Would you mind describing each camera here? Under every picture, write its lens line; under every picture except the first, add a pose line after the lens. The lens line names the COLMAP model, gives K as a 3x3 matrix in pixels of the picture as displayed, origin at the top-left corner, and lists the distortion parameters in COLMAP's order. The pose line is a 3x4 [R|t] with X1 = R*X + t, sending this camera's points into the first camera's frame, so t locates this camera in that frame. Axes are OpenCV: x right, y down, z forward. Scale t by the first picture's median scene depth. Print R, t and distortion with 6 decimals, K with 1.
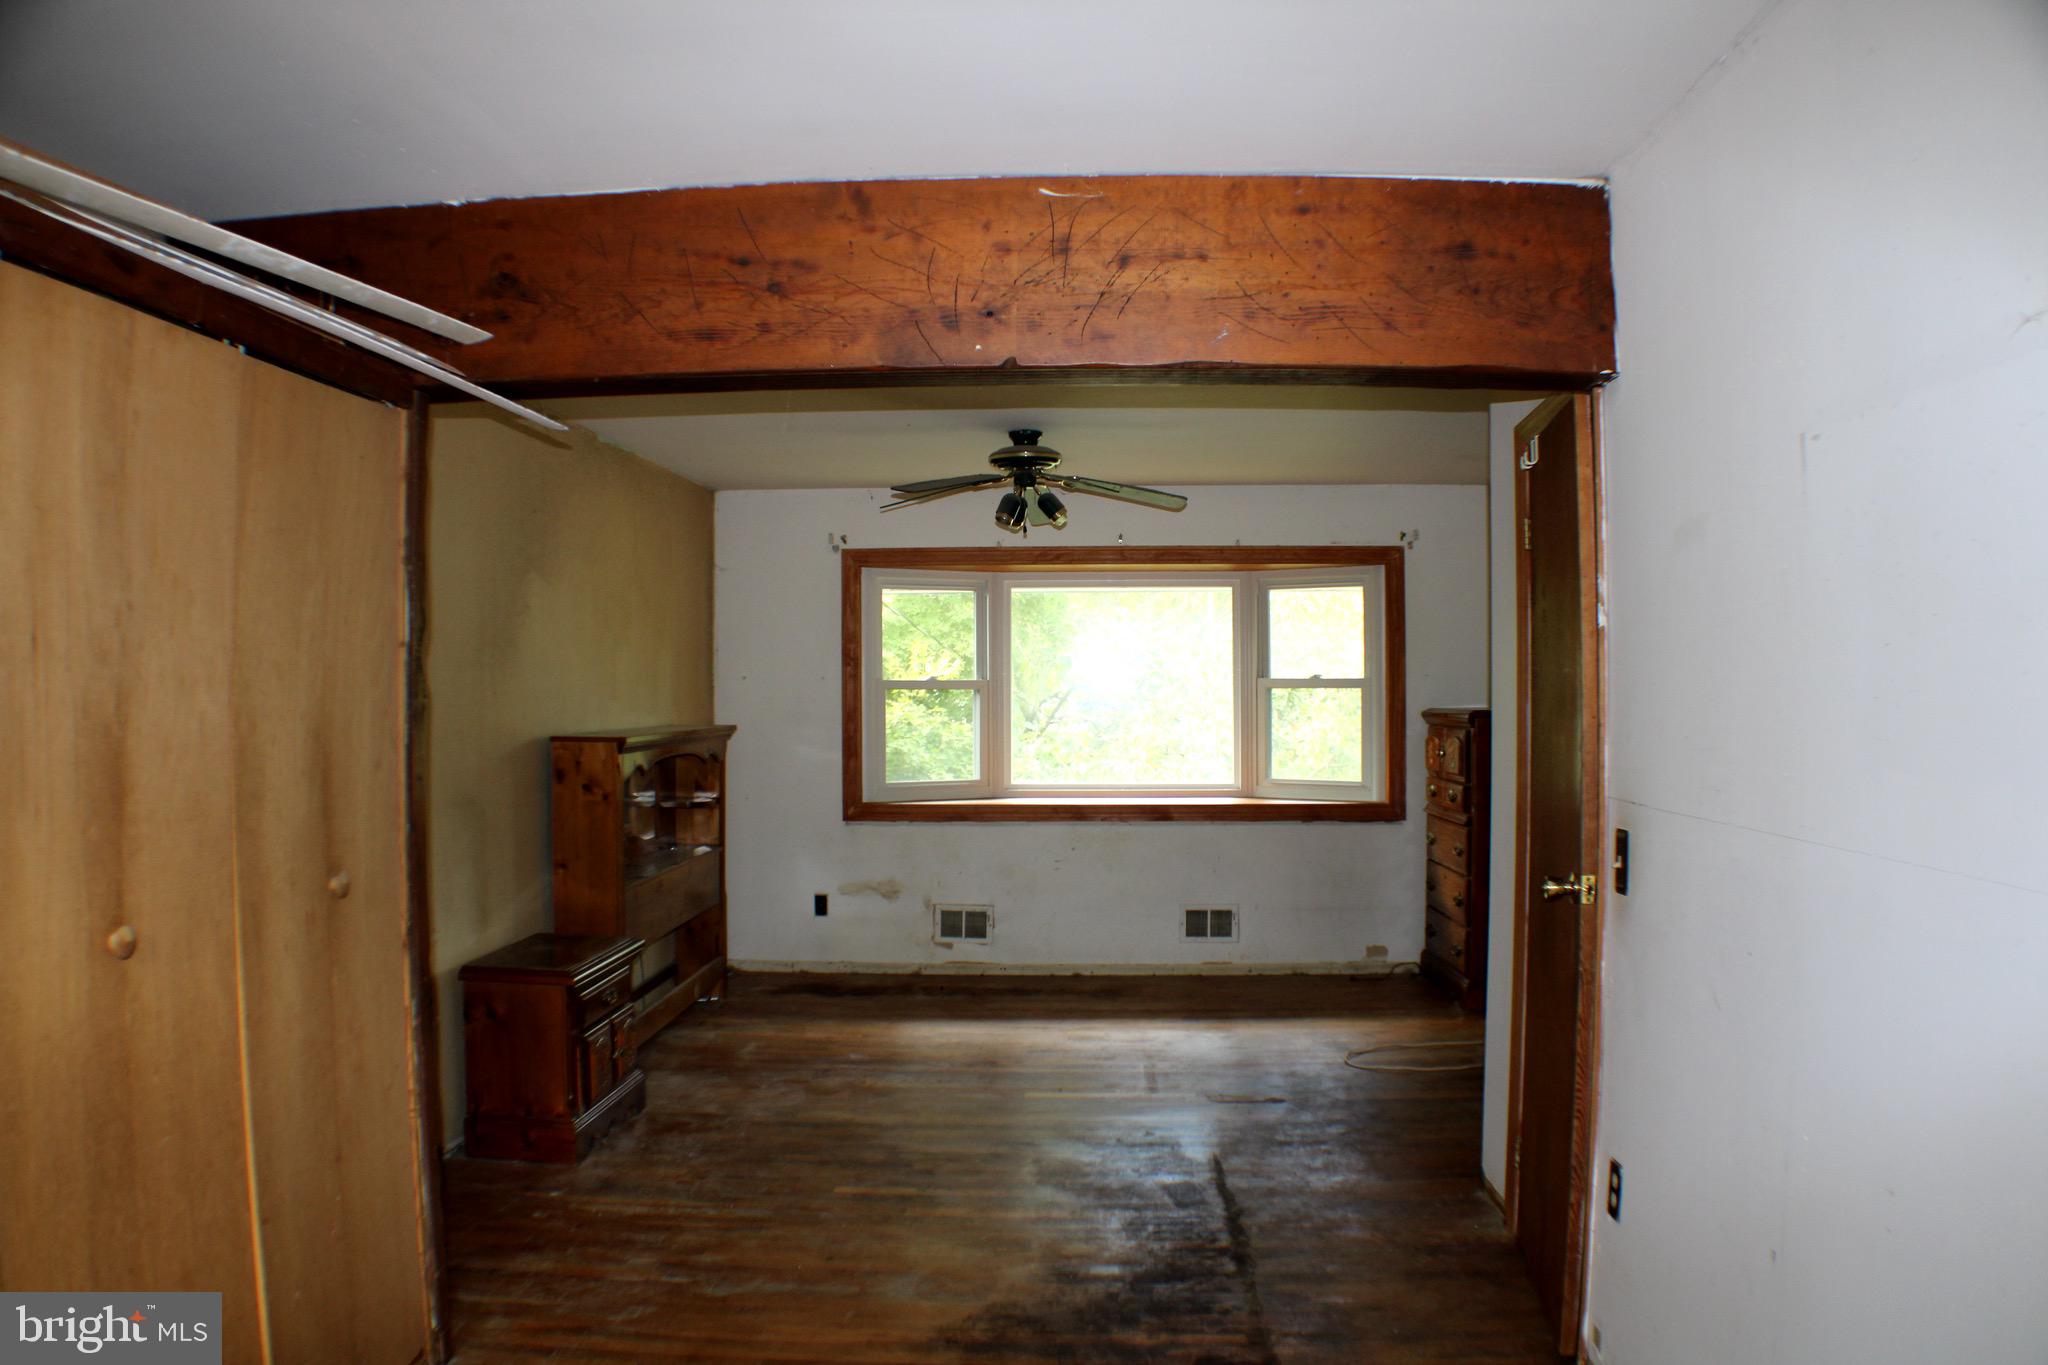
lens RADIAL K [[1485.5, 0, 1024.0], [0, 1485.5, 682.5], [0, 0, 1]] dist [-0.235532, -0.002404]
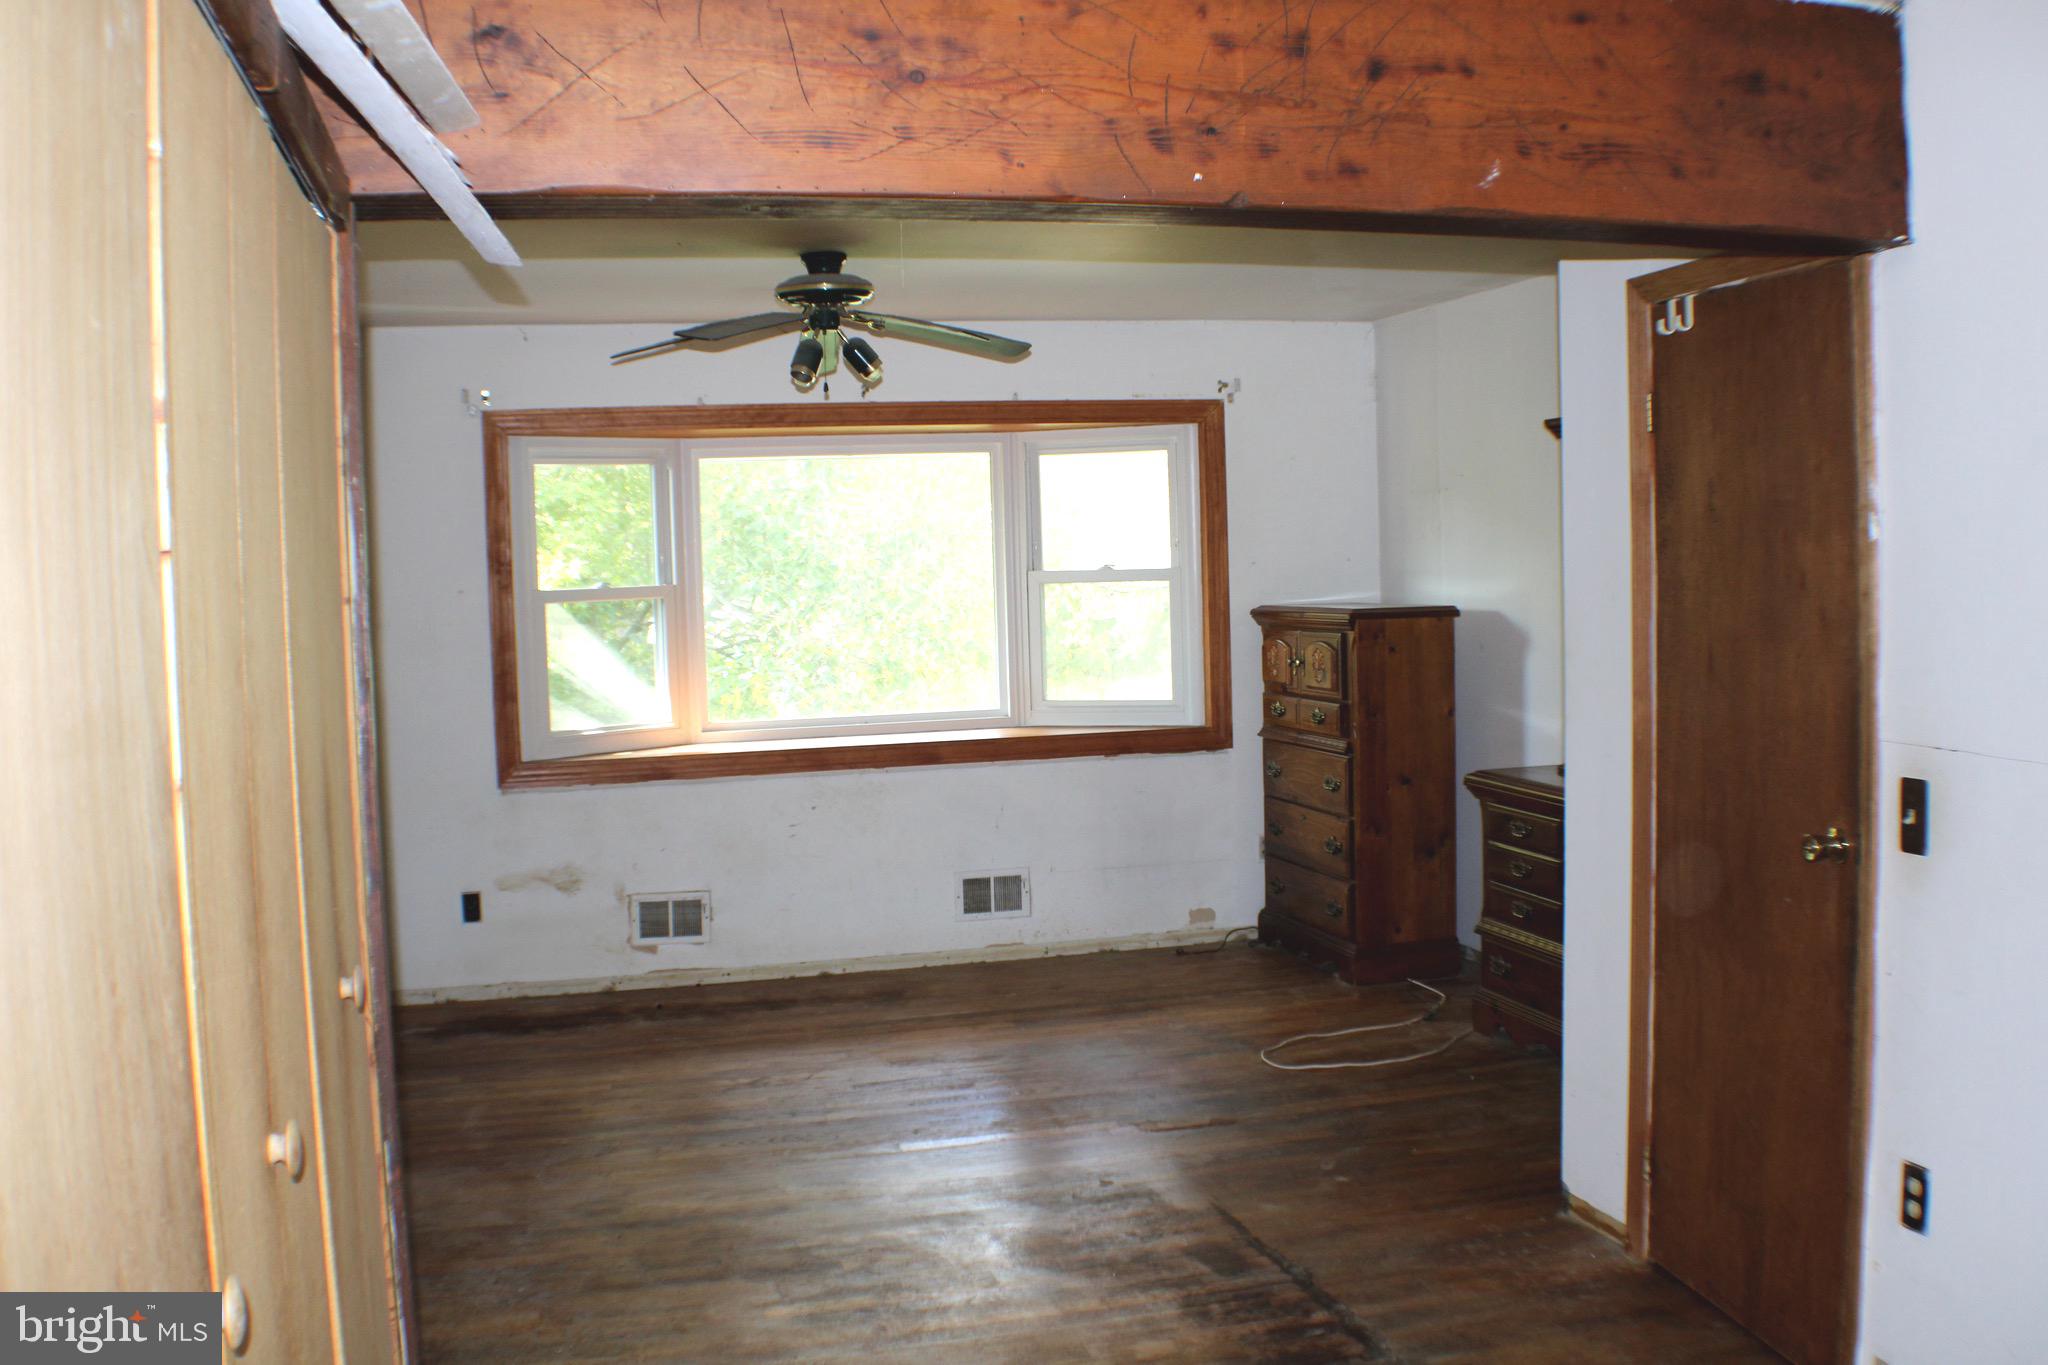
lens RADIAL K [[1947.7, 0, 1024.0], [0, 1947.7, 682.5], [0, 0, 1]] dist [-0.198125, 0.019476]
pose [[0.952699, -0.045727, 0.300456, -0.181604], [0.025861, 0.997228, 0.069770, -0.019315], [-0.302814, -0.058699, 0.951240, 0.040871]]
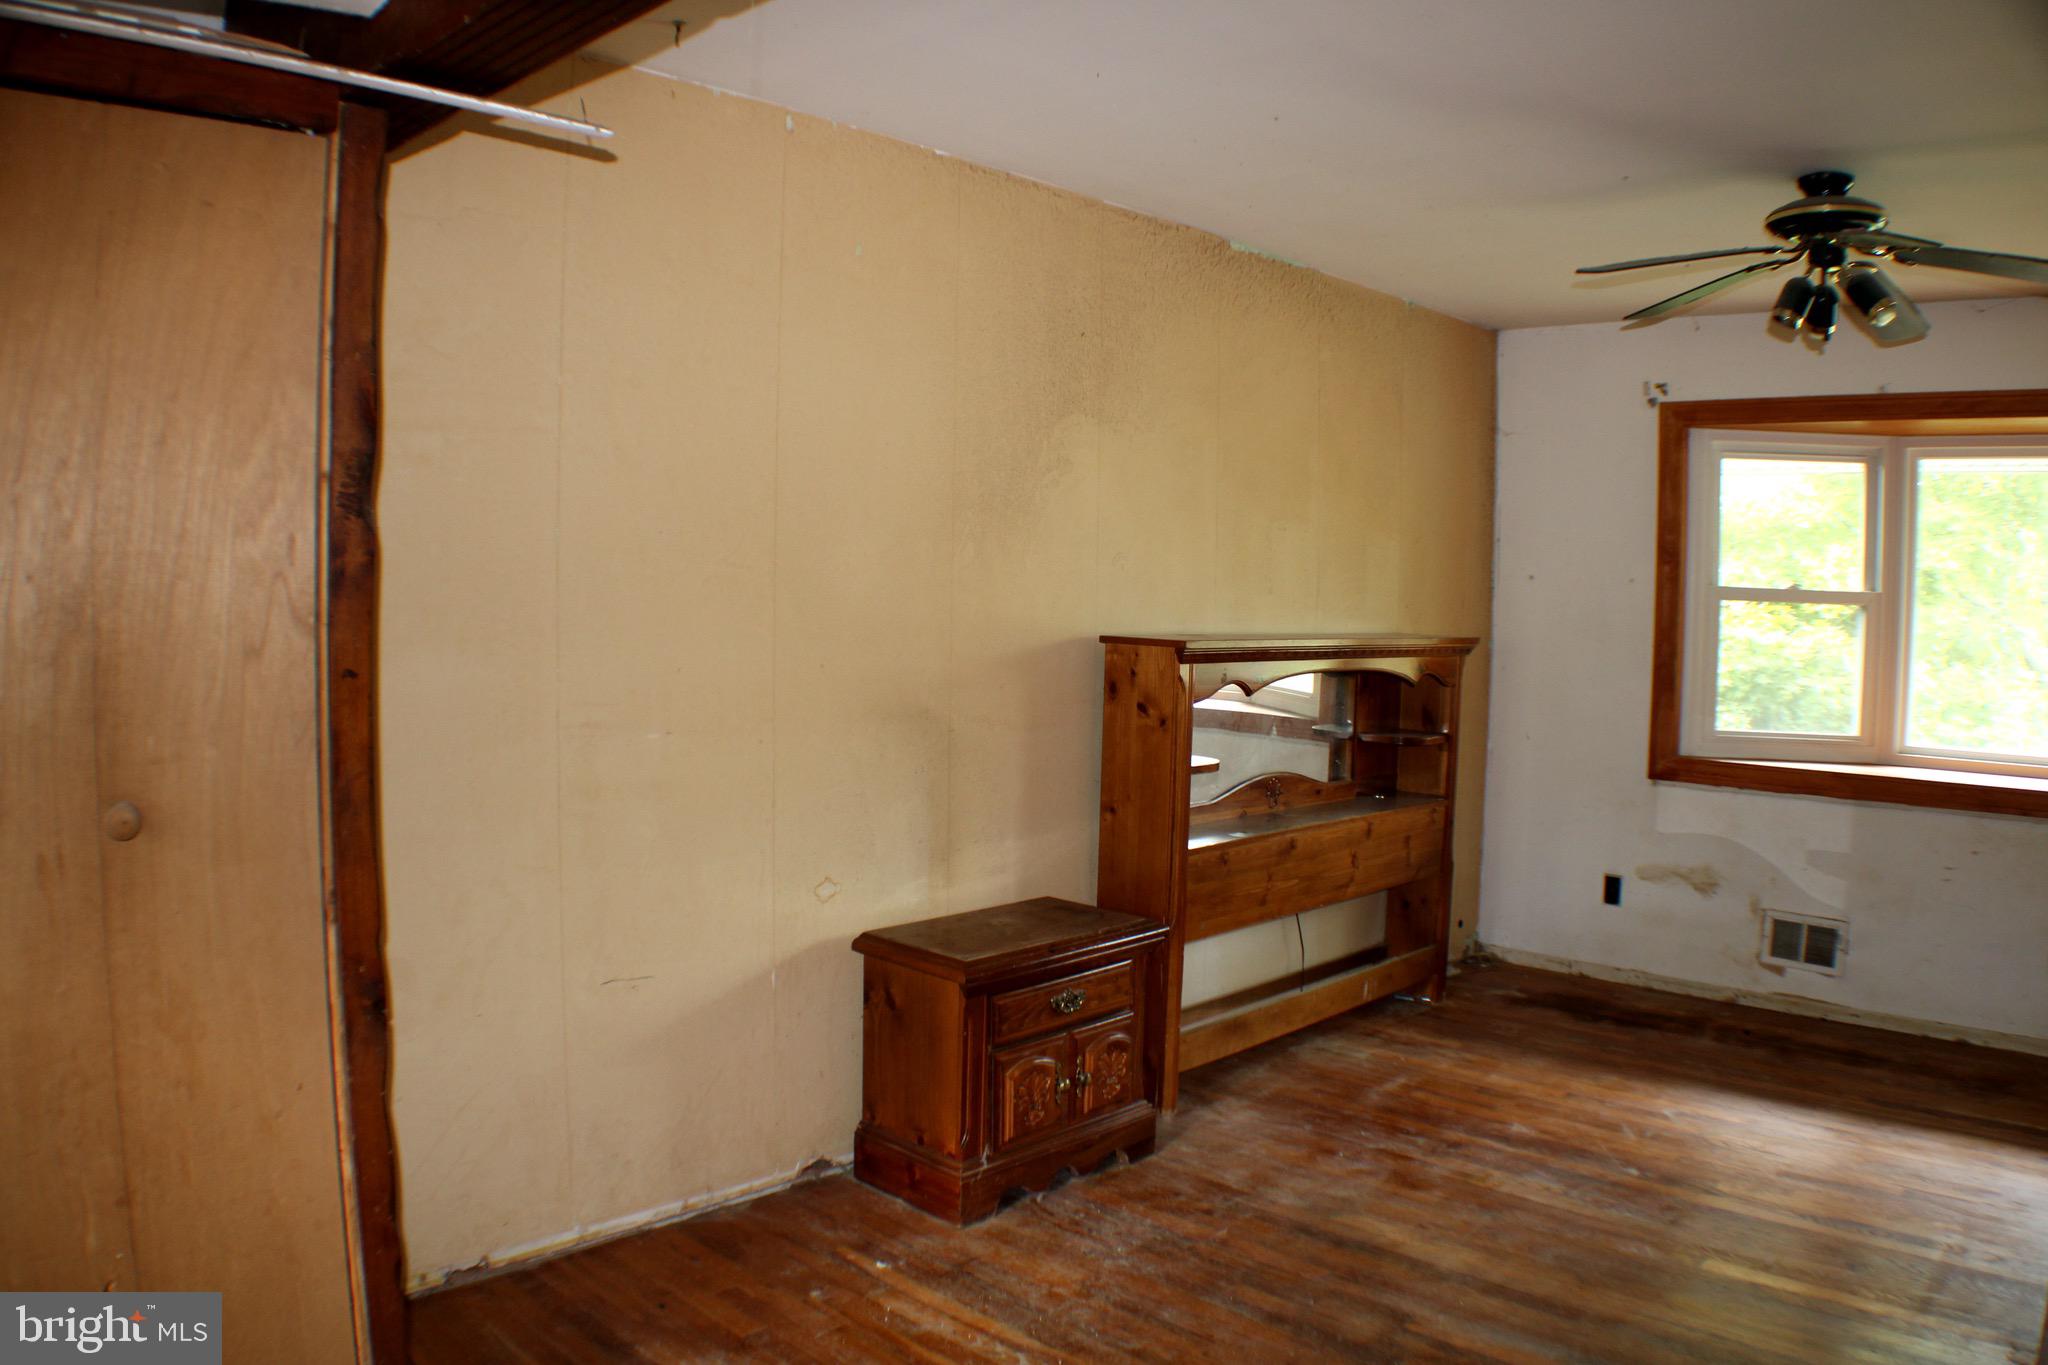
lens RADIAL K [[1486.5, 0, 1048.2], [0, 1486.5, 678.4], [0, 0, 1]] dist [-0.203111, 0.059171]
pose [[0.764936, 0.061302, -0.641183, 0.116580], [-0.027037, 0.997639, 0.063127, 0.009340], [0.643539, -0.030953, 0.764787, 0.316265]]
